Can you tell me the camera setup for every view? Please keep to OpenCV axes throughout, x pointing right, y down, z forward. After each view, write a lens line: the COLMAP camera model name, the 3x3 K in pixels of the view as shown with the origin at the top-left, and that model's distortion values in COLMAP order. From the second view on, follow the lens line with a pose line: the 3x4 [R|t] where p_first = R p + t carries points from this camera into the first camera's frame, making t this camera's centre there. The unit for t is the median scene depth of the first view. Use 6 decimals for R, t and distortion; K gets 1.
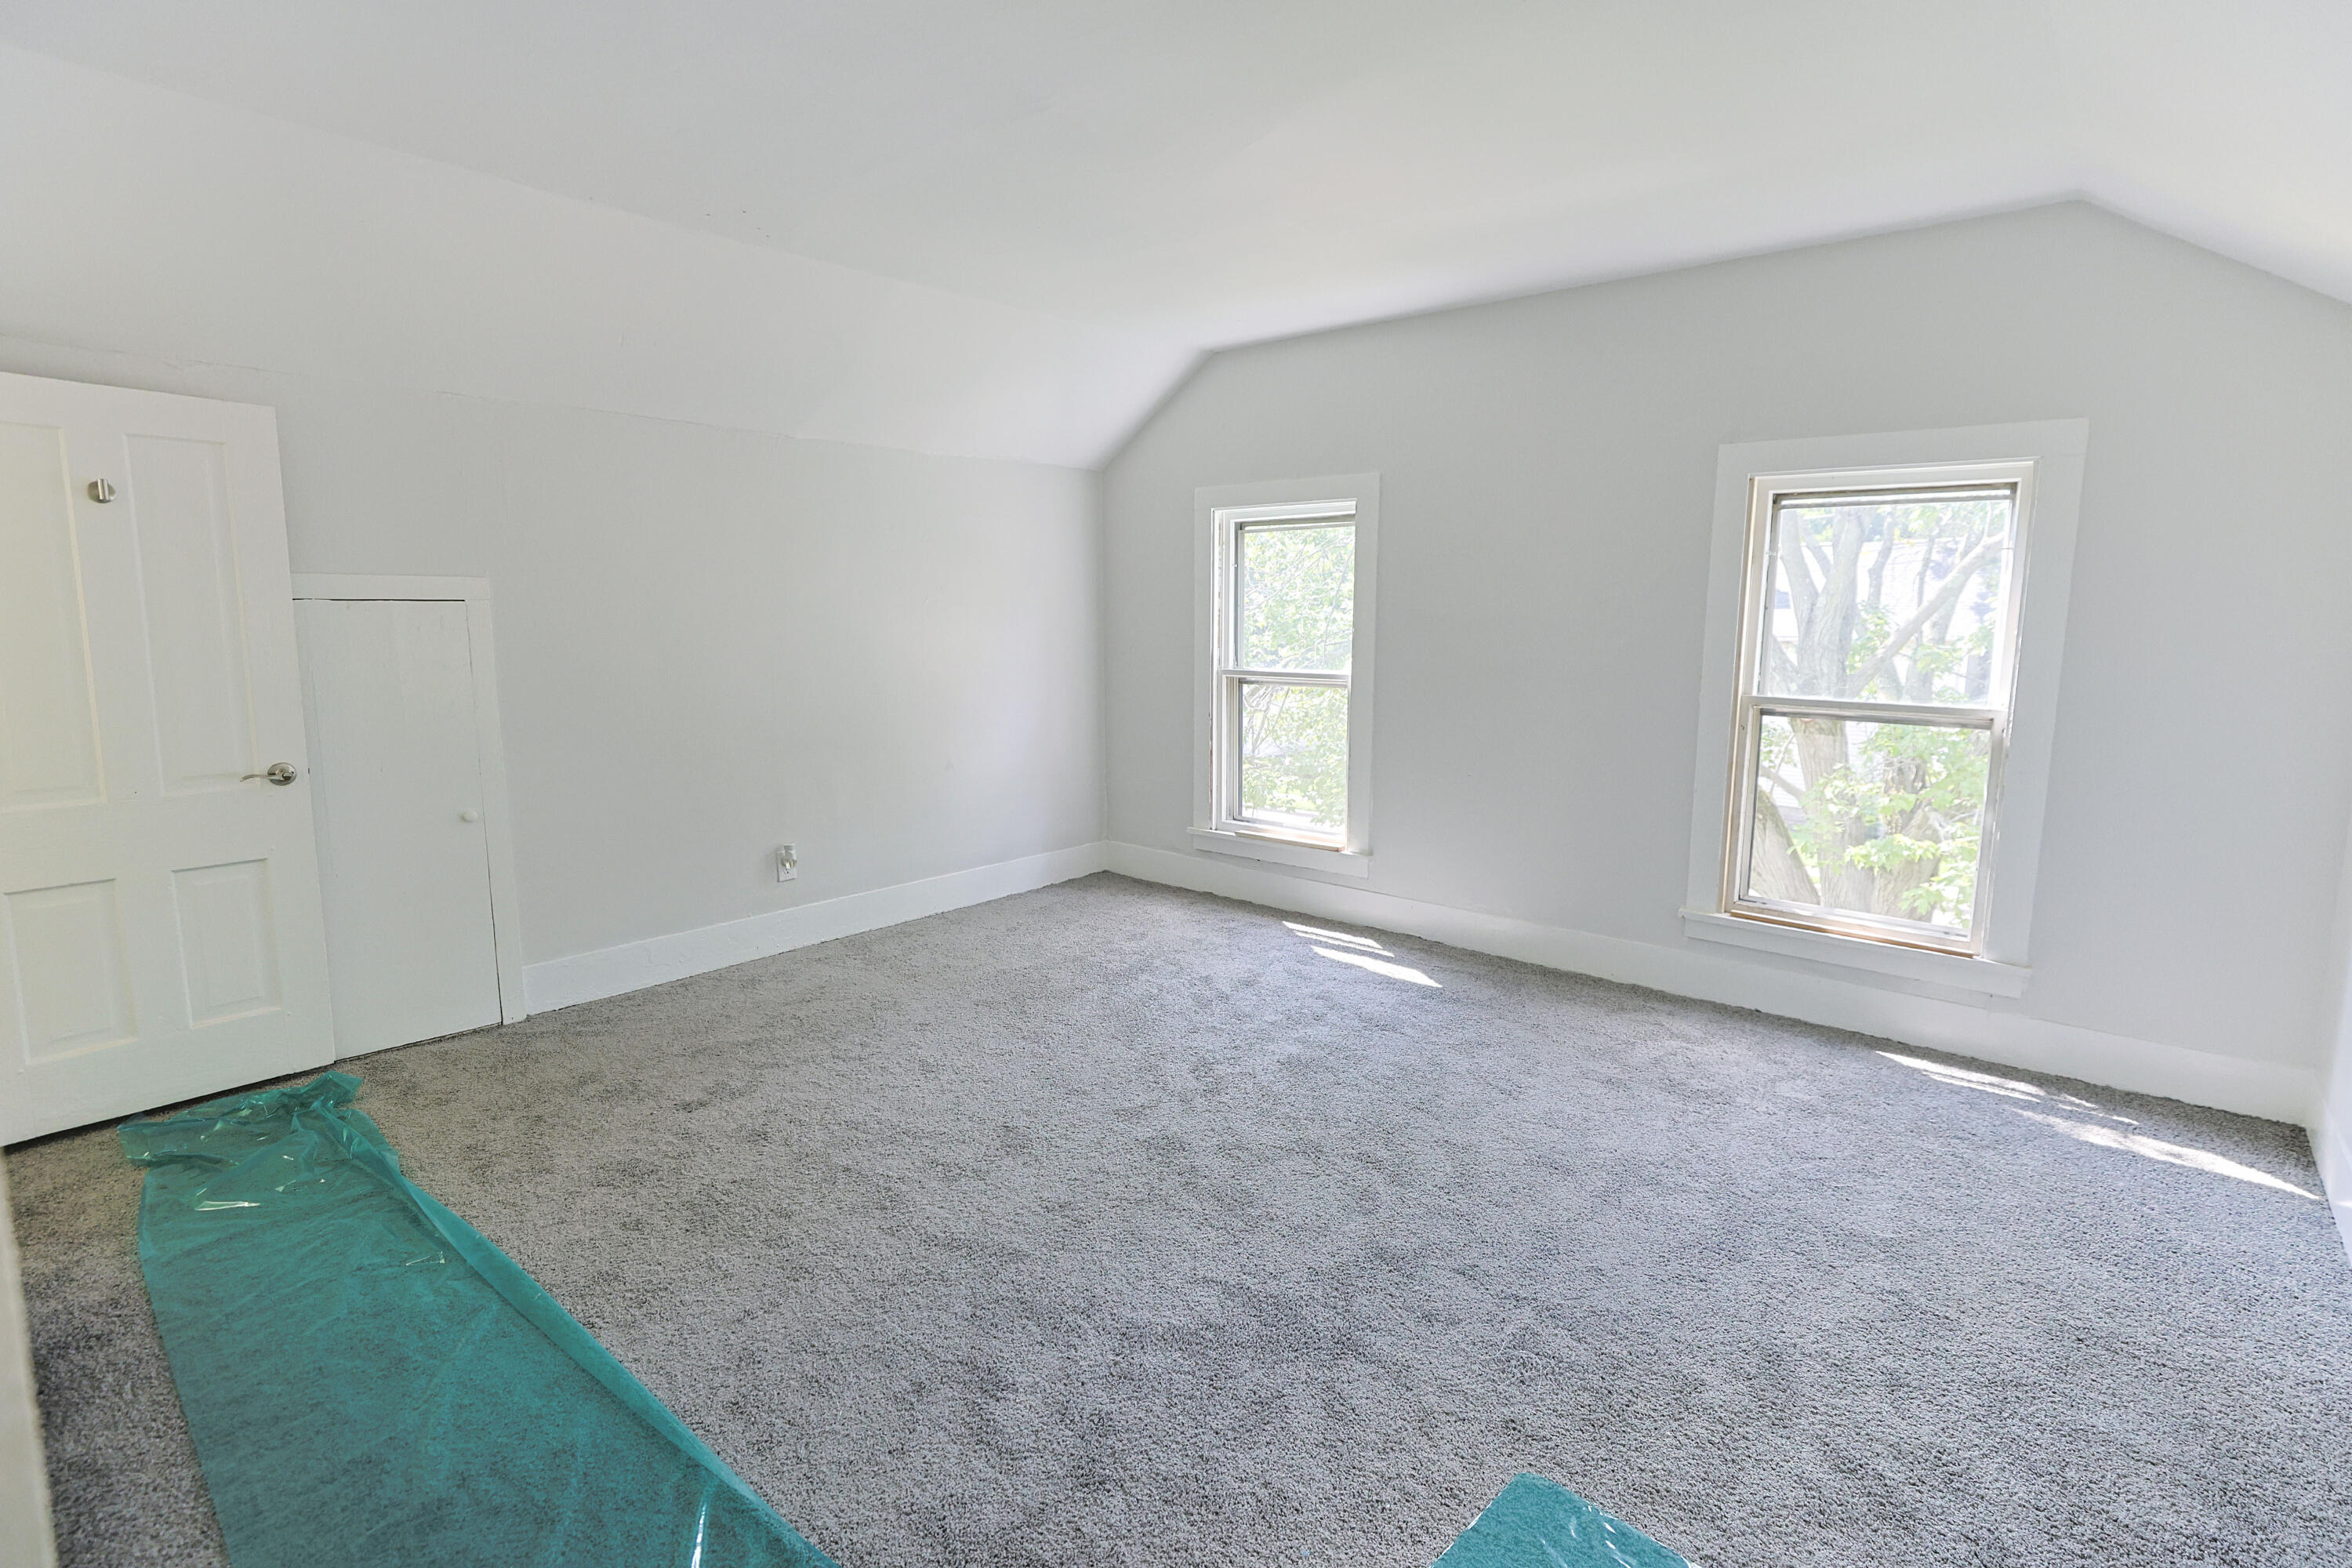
lens RADIAL K [[1112.7, 0, 1170.5], [0, 1112.7, 775.3], [0, 0, 1]] dist [-0.020081, 0.008680]
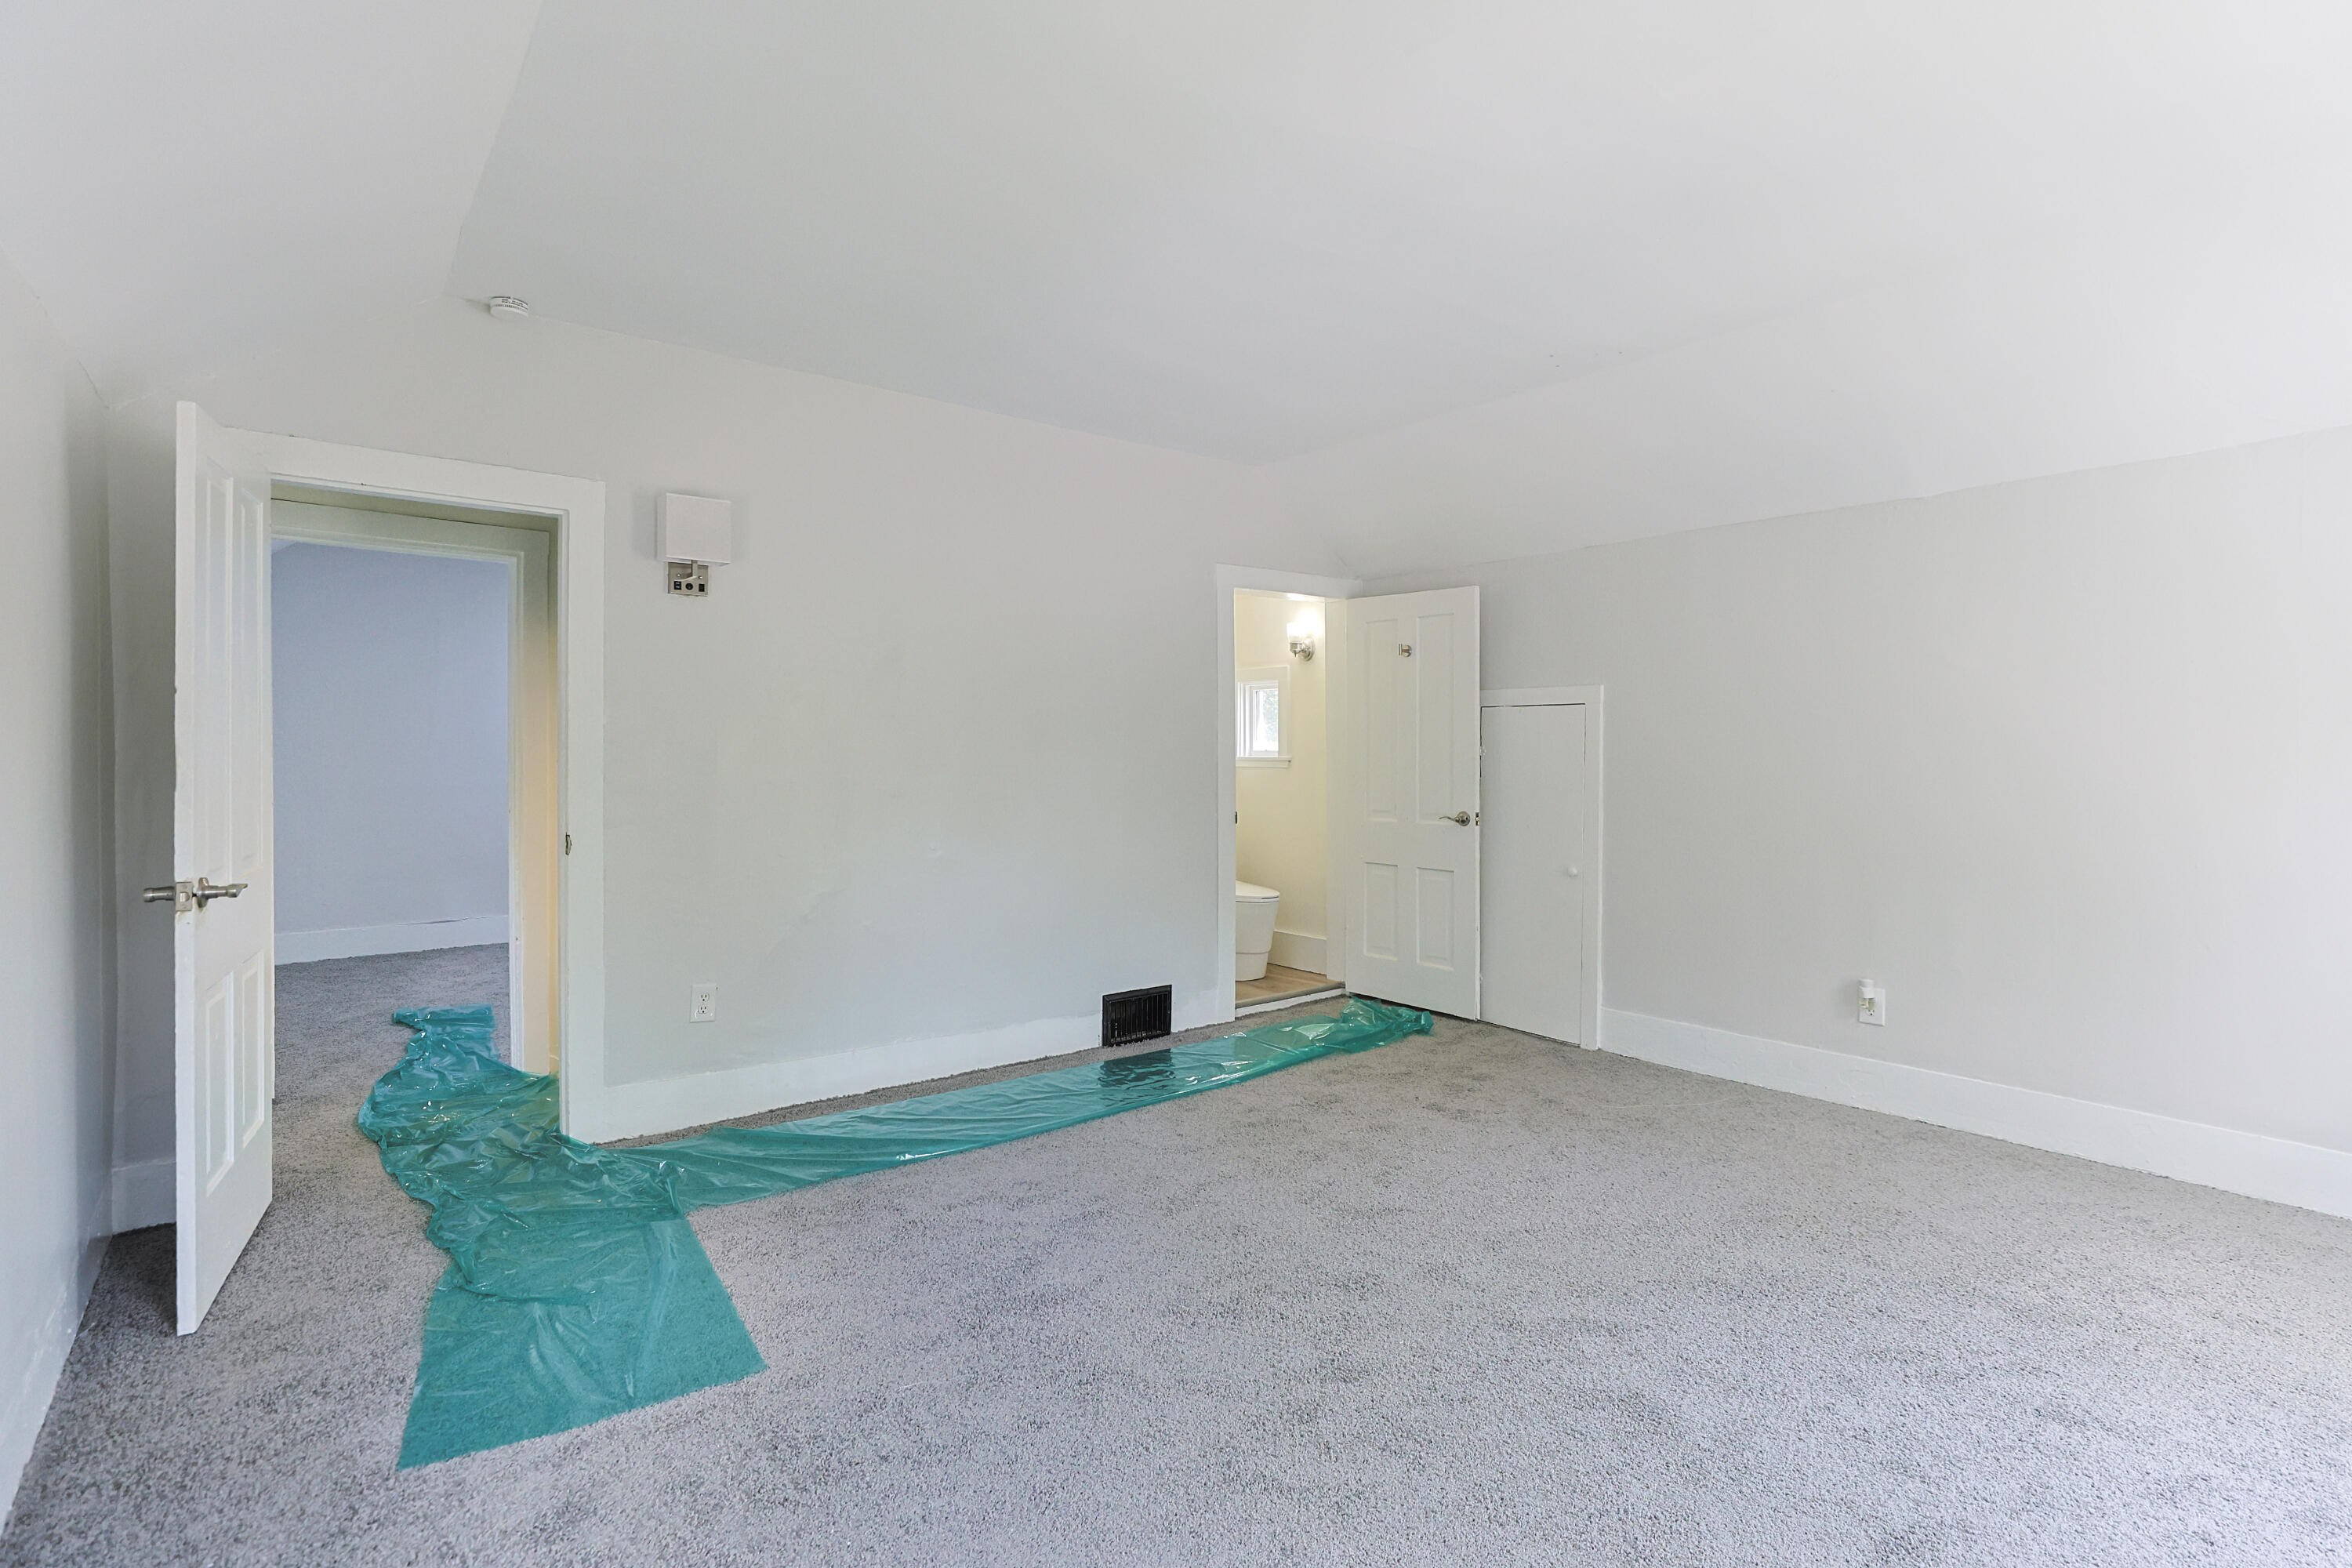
lens RADIAL K [[1112.7, 0, 1167.1], [0, 1112.7, 772.9], [0, 0, 1]] dist [-0.020081, 0.008680]
pose [[-0.189764, 0.017857, -0.981667, 0.814986], [-0.143119, 0.988652, 0.045650, -0.077609], [0.971343, 0.149158, -0.185055, 0.891657]]
